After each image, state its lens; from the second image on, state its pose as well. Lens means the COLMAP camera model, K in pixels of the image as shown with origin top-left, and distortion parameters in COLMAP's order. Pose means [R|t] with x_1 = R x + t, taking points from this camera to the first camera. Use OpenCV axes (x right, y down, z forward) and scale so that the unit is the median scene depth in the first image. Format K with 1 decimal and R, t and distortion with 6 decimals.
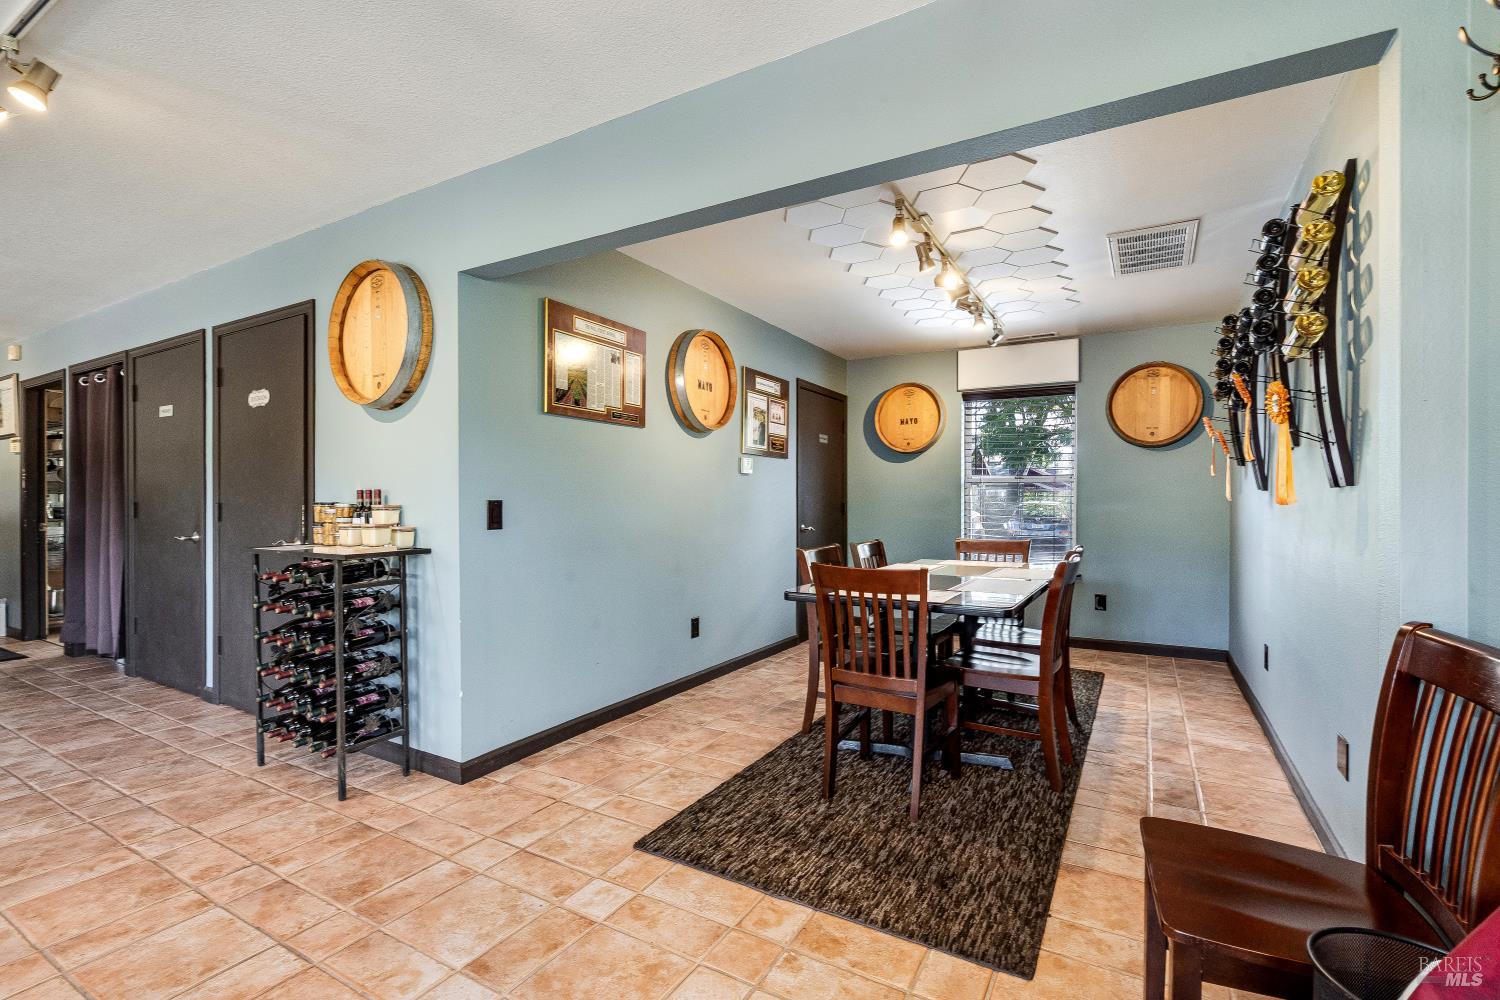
lens RADIAL K [[679.3, 0, 750.0], [0, 679.3, 500.0], [0, 0, 1]] dist [-0.000321, -0.000361]
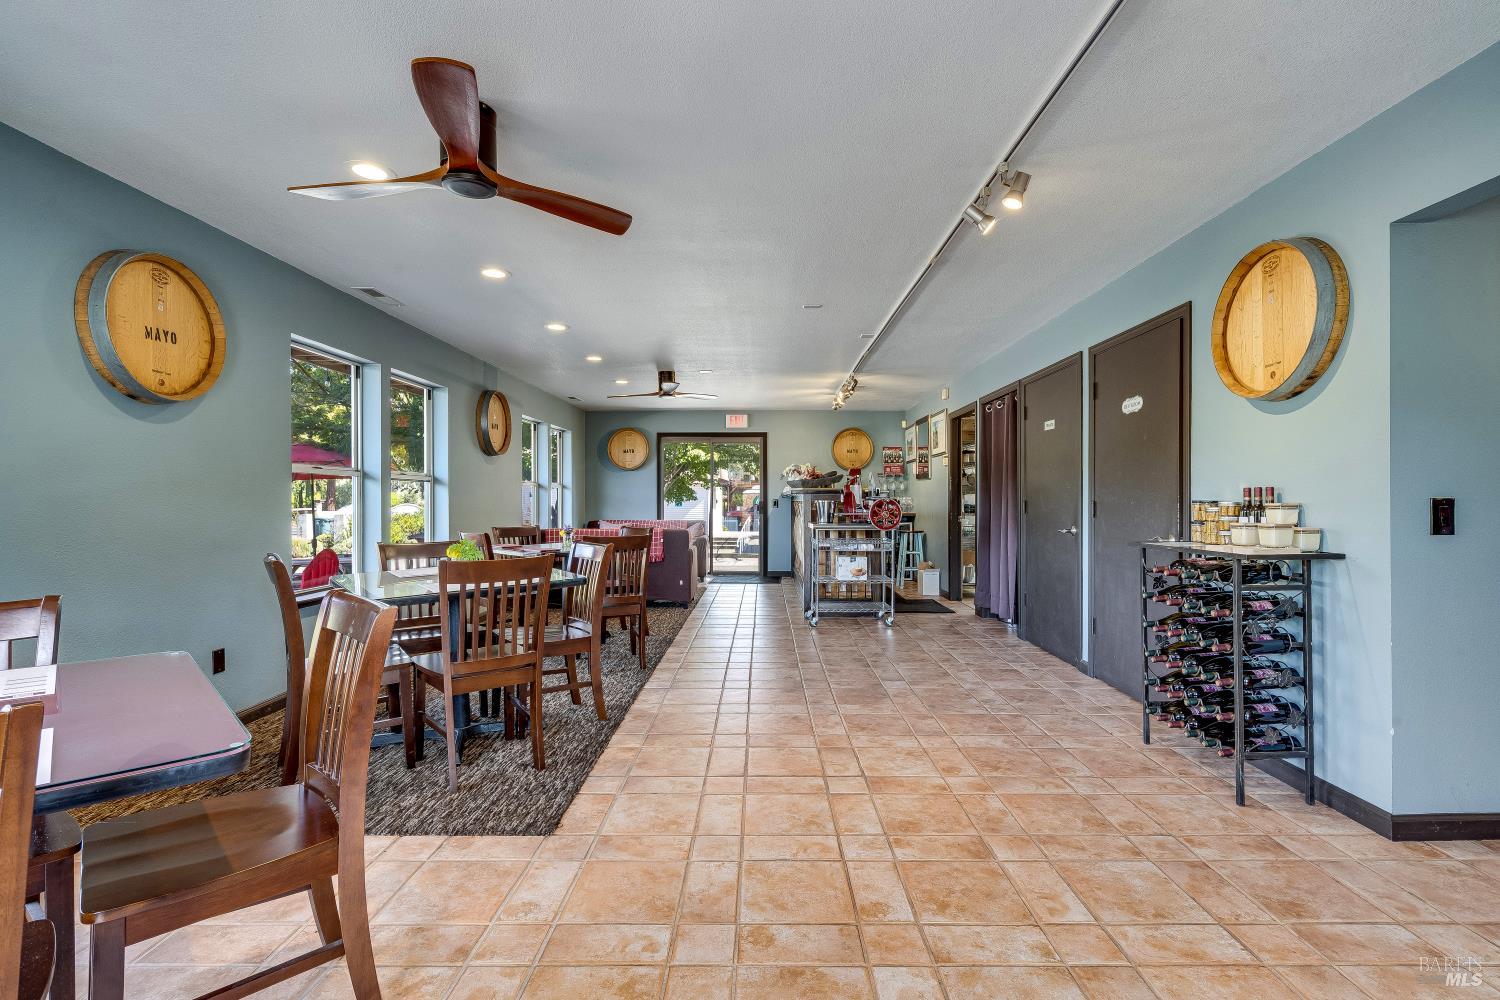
lens RADIAL K [[689.1, 0, 764.1], [0, 689.1, 502.2], [0, 0, 1]] dist [0.001275, -0.000275]
pose [[0.504169, 0.001314, -0.863604, -0.082213], [0.003652, 0.999987, 0.003653, -0.000391], [0.863597, -0.004996, 0.504158, -0.083017]]
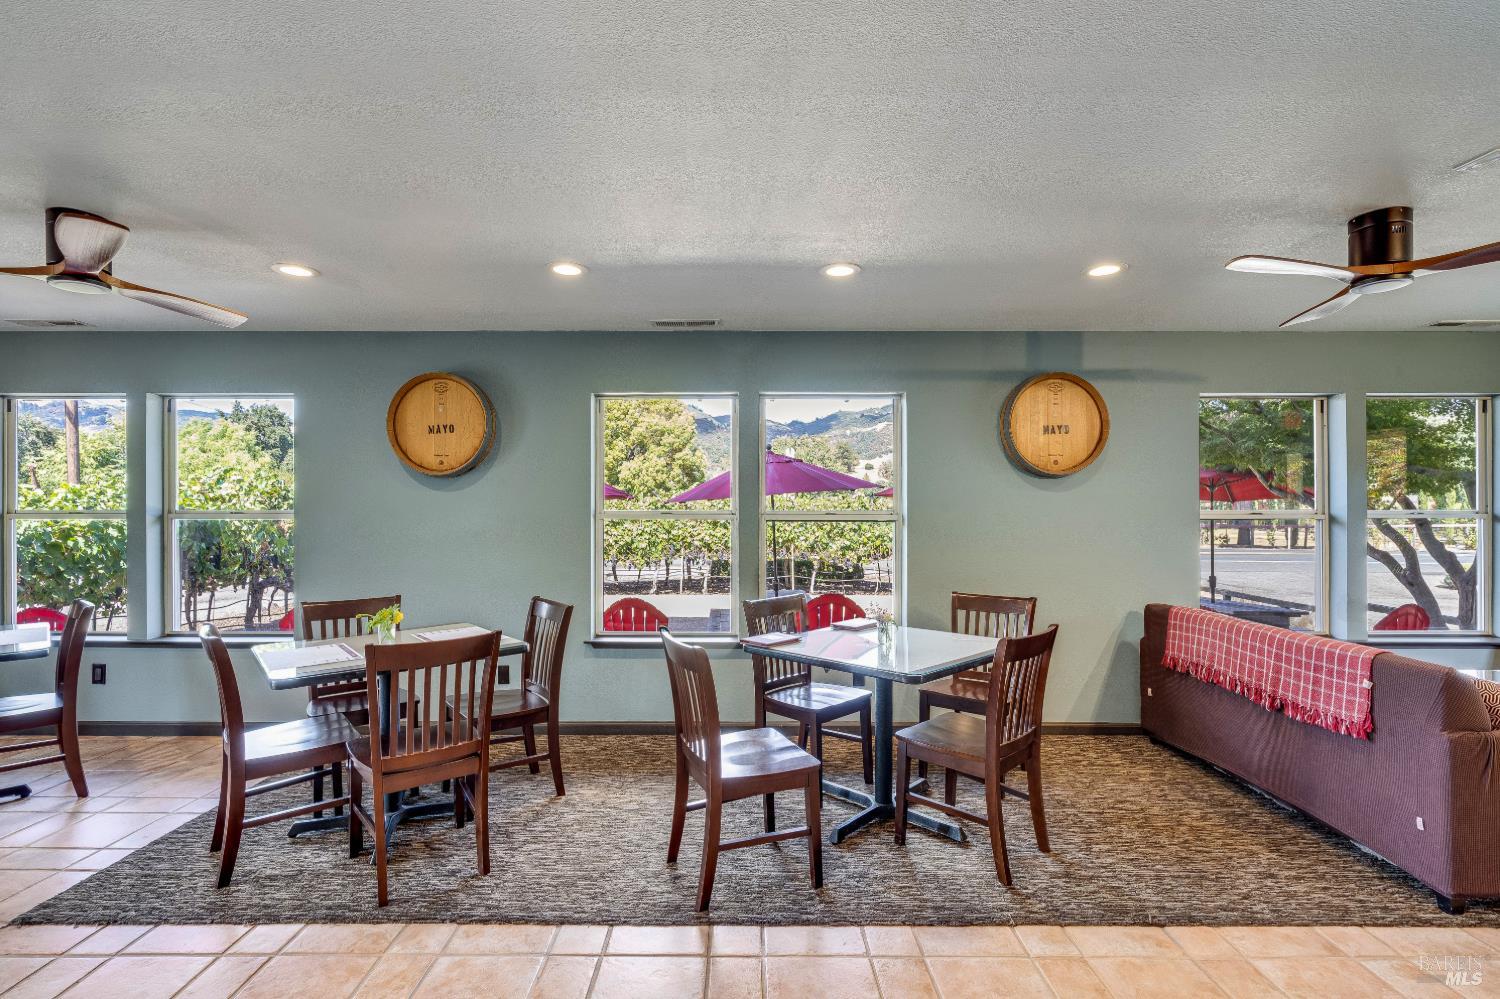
lens RADIAL K [[685.7, 0, 745.8], [0, 685.7, 517.0], [0, 0, 1]] dist [-0.002343, 0.000139]
pose [[-0.865368, 0.003467, -0.501124, -1.279774], [-0.001274, 0.999958, 0.009119, -0.081560], [0.501135, 0.008530, -0.865327, 1.234119]]
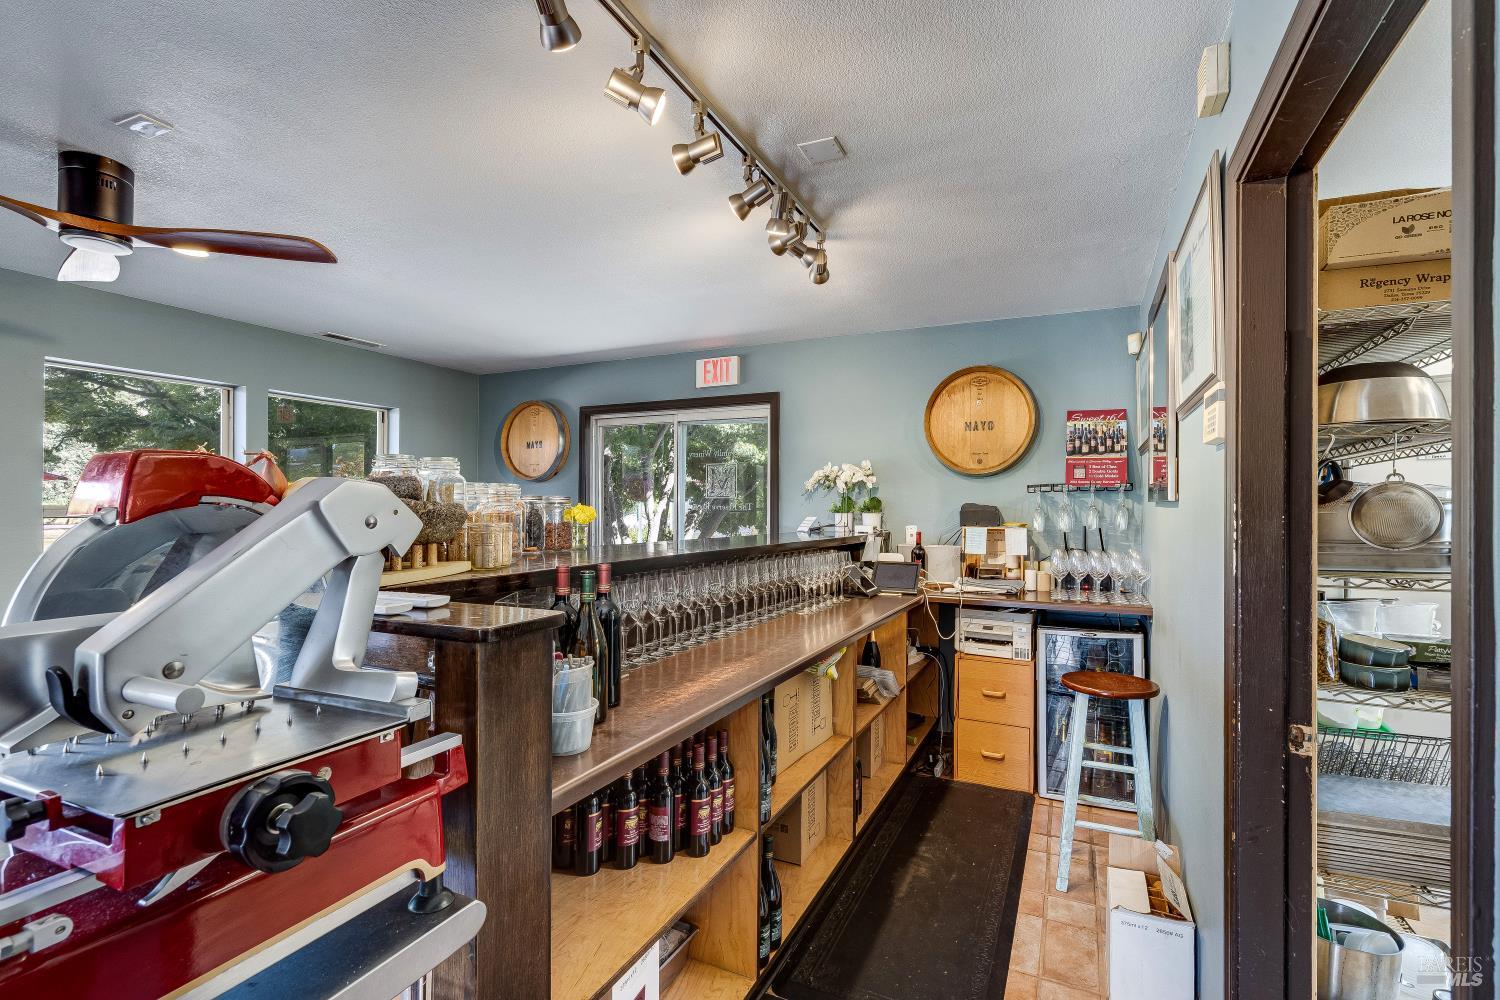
lens RADIAL K [[698.7, 0, 752.3], [0, 698.7, 513.1], [0, 0, 1]] dist [-0.000689, -0.000442]
pose [[0.090209, 0.004011, -0.995915, -1.599166], [-0.003330, 0.999988, 0.003725, -0.079389], [0.995917, 0.002981, 0.090221, 1.540753]]
